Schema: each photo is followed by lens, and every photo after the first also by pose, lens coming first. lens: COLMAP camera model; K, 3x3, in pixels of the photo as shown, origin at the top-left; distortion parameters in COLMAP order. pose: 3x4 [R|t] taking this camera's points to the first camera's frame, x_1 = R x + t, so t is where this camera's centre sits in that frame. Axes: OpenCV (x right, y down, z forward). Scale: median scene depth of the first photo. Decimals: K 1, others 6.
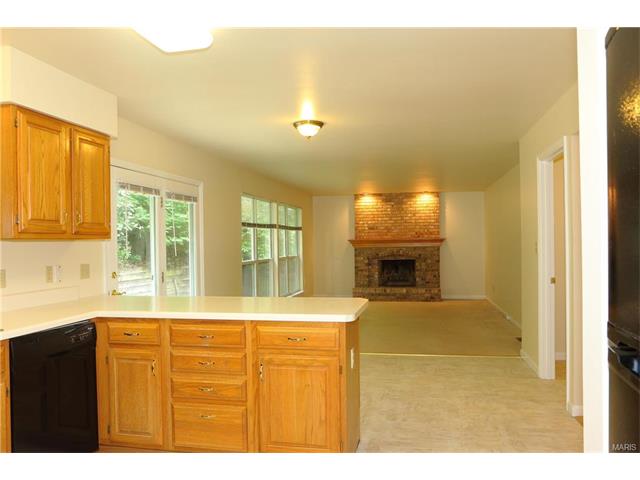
lens RADIAL K [[493.8, 0, 320.0], [0, 493.8, 240.0], [0, 0, 1]] dist [-0.097904, 0.005593]
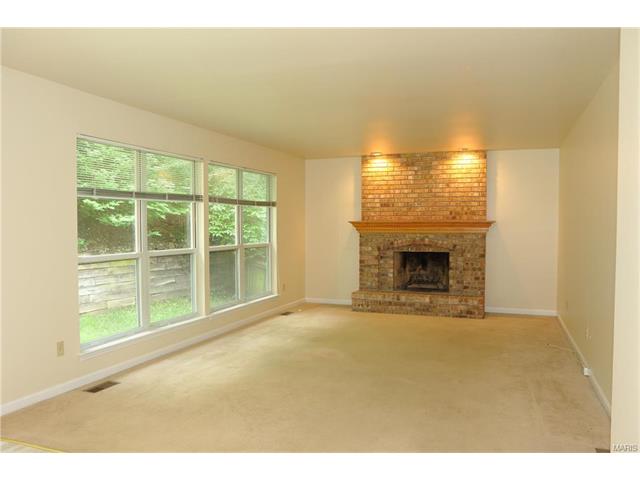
lens RADIAL K [[493.8, 0, 320.0], [0, 493.8, 240.0], [0, 0, 1]] dist [-0.097904, 0.005593]
pose [[0.986872, 0.017894, -0.160508, 0.127894], [-0.012444, 0.999313, 0.034900, 0.002035], [0.161023, -0.032444, 0.986417, 0.315217]]
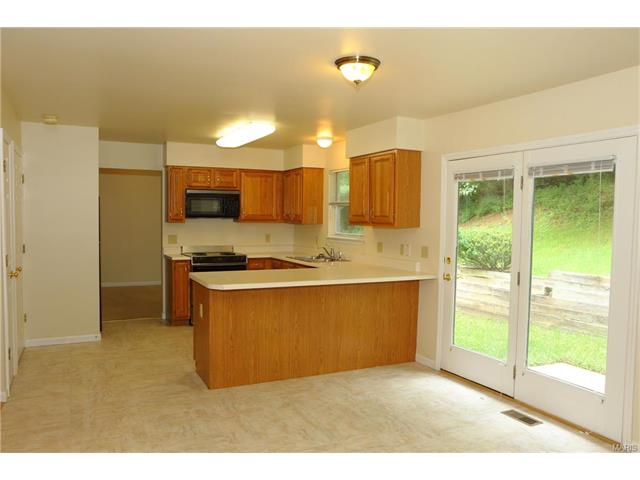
lens RADIAL K [[493.8, 0, 320.0], [0, 493.8, 240.0], [0, 0, 1]] dist [-0.097904, 0.005593]
pose [[-0.783409, 0.026759, -0.620930, 0.580567], [-0.002991, 0.998899, 0.046821, -0.030105], [0.621499, 0.038537, -0.782466, 1.979713]]
